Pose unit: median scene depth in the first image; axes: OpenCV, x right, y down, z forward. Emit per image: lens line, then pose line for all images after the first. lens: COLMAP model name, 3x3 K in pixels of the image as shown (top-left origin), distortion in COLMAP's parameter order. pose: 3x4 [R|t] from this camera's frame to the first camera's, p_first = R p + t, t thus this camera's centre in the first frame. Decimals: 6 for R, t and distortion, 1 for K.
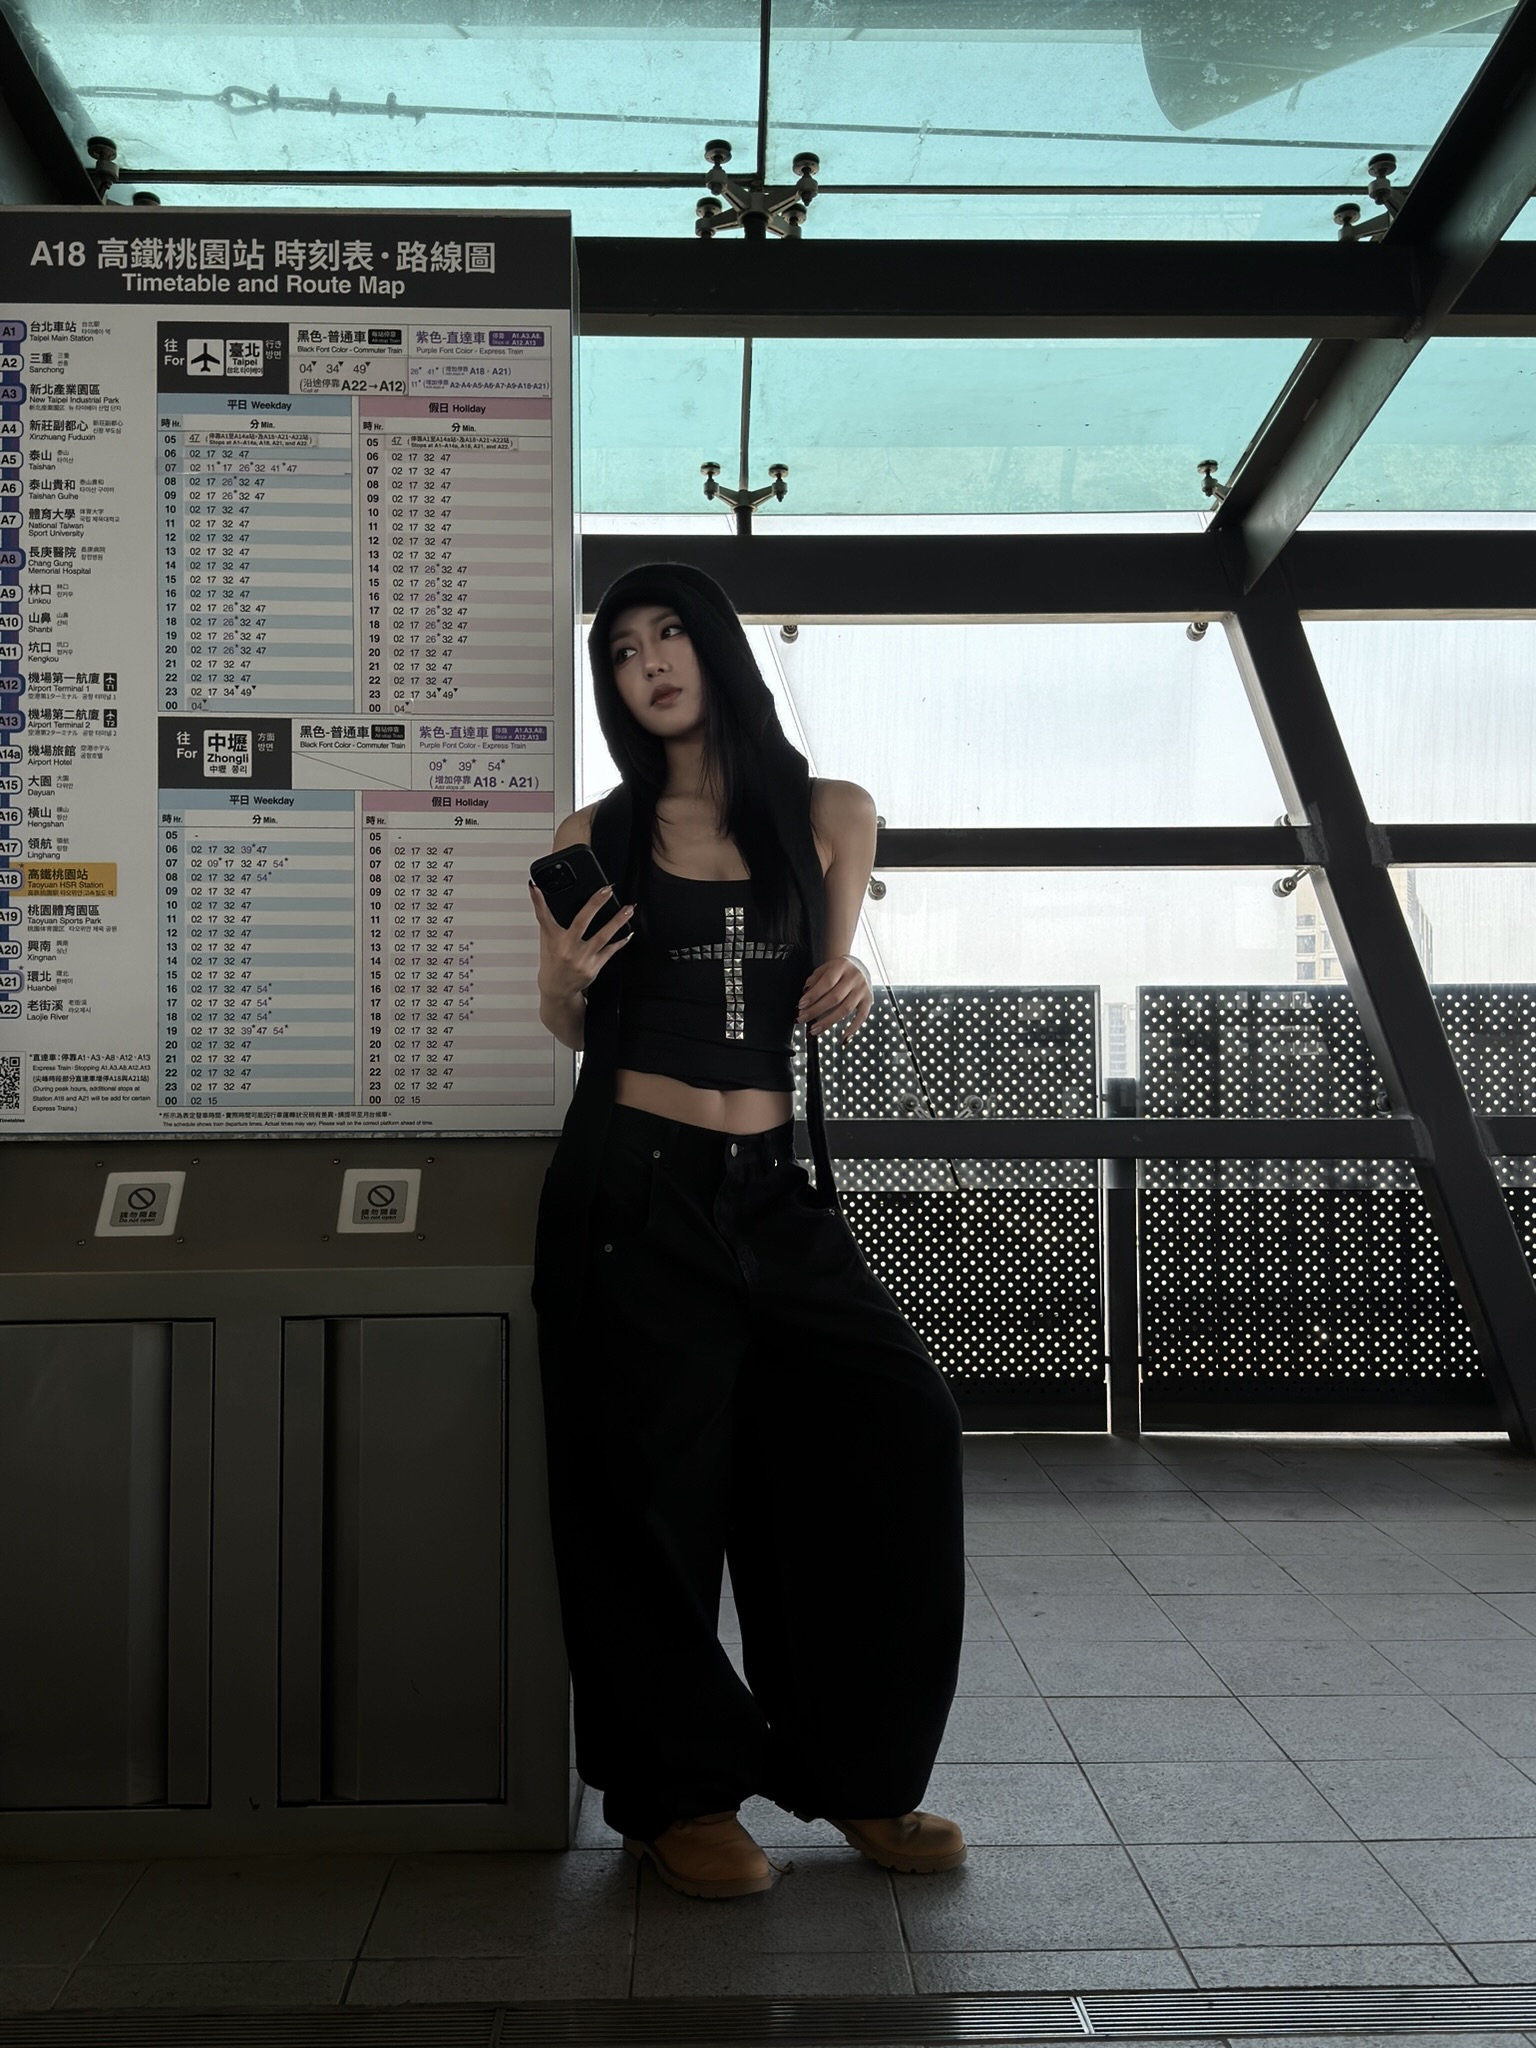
lens RADIAL K [[2102.5, 0, 768.0], [0, 2102.5, 1024.0], [0, 0, 1]] dist [0.221150, -0.563499]
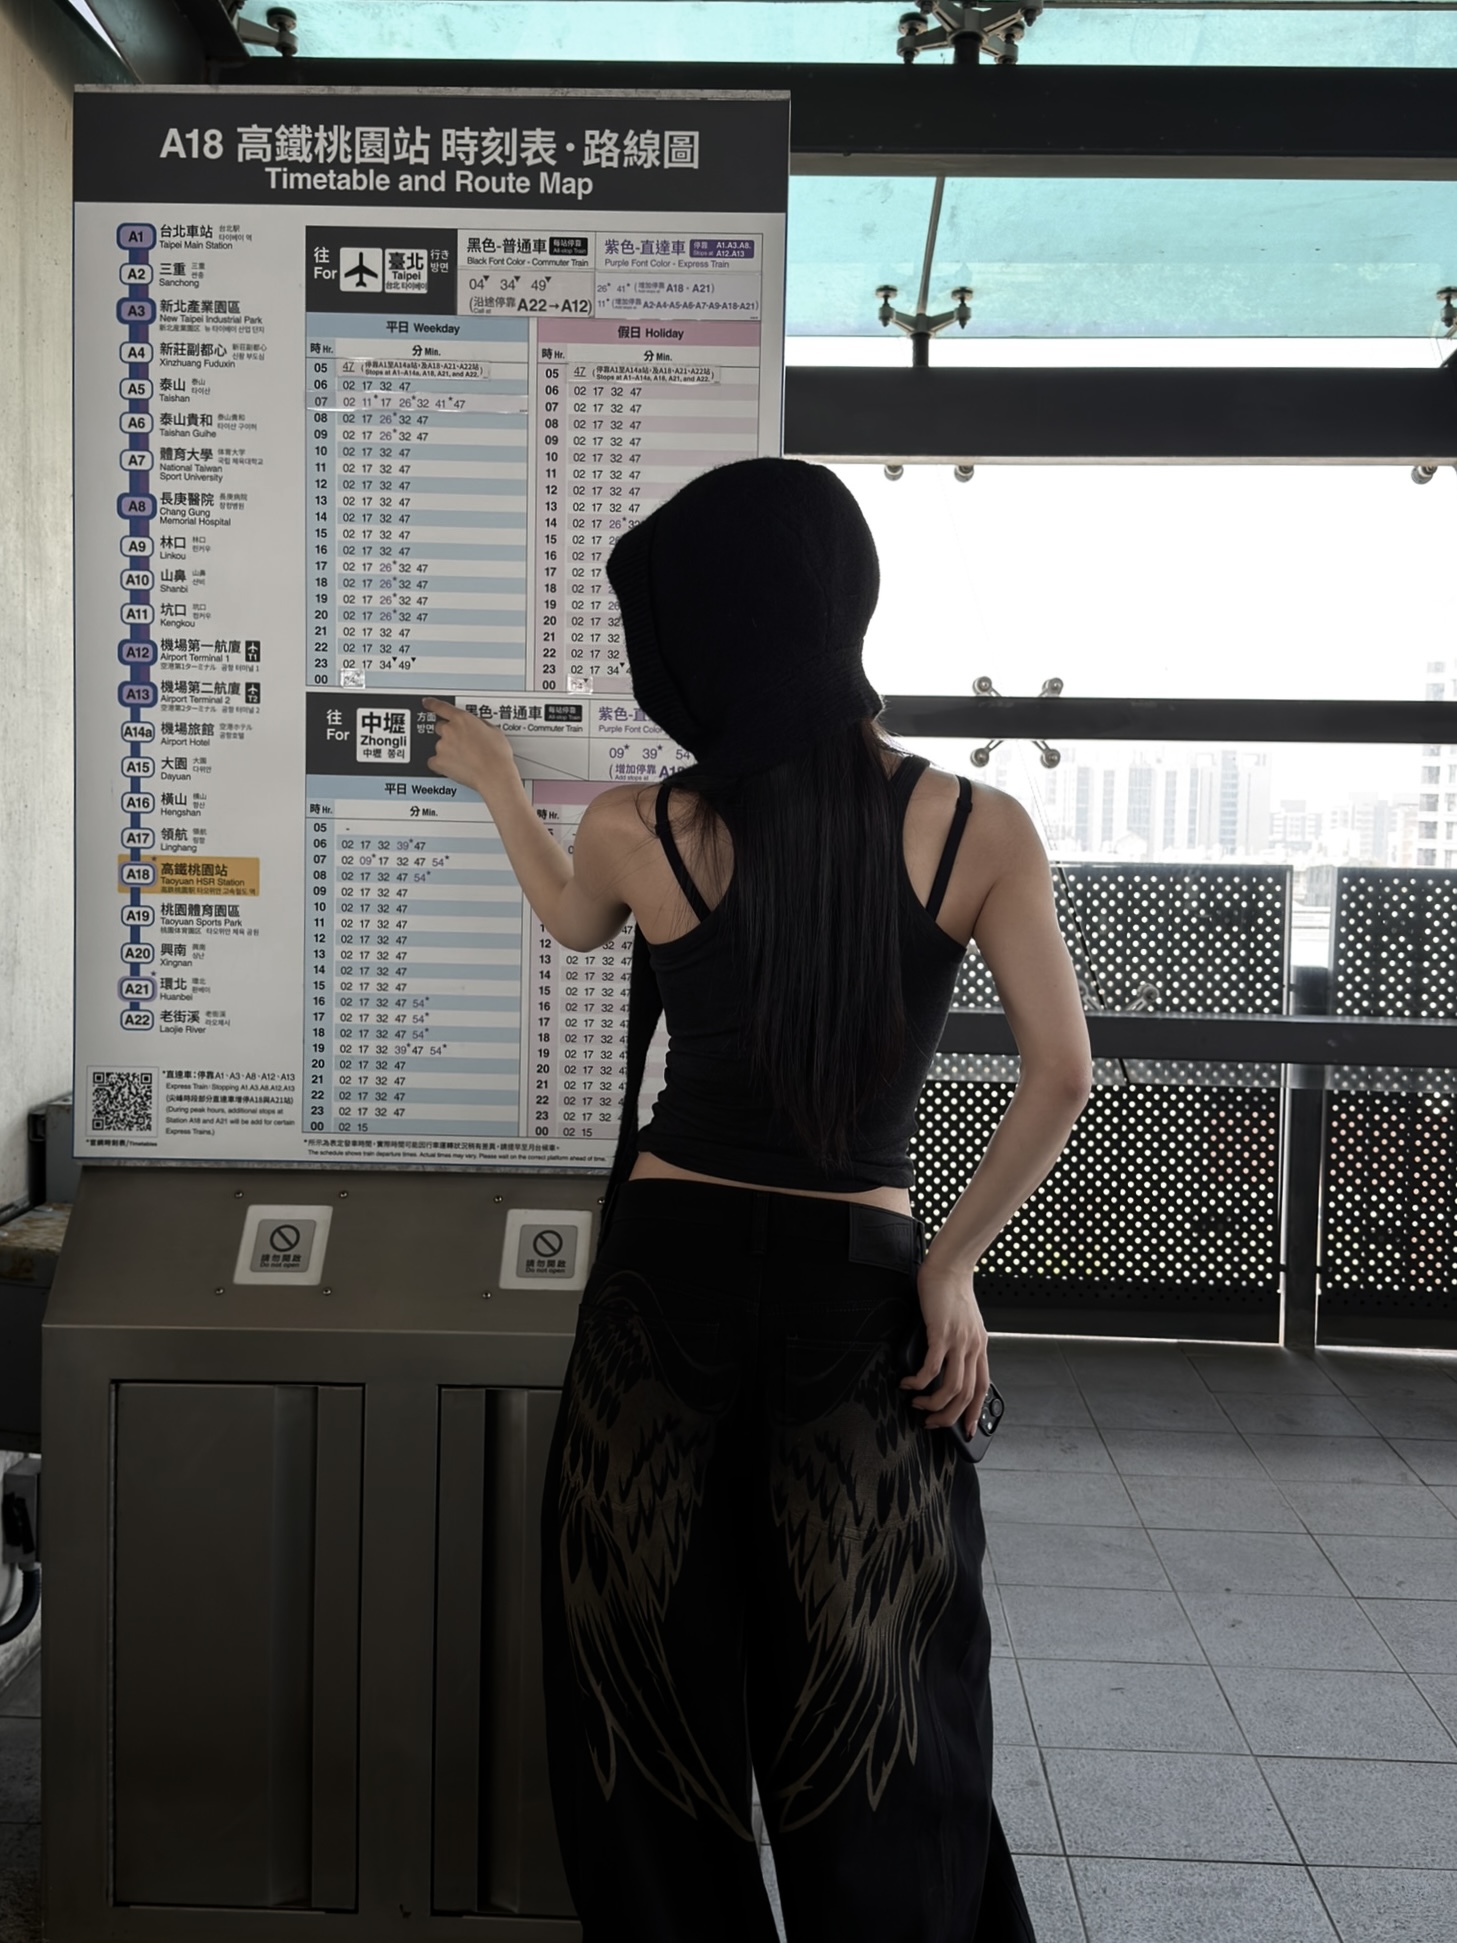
lens RADIAL K [[2099.5, 0, 729.8], [0, 2099.5, 941.6], [0, 0, 1]] dist [0.229067, -0.590656]
pose [[0.997631, 0.028186, -0.062758, -0.053621], [-0.022534, 0.995775, 0.089018, -0.122488], [0.065002, -0.087393, 0.994051, 0.134815]]
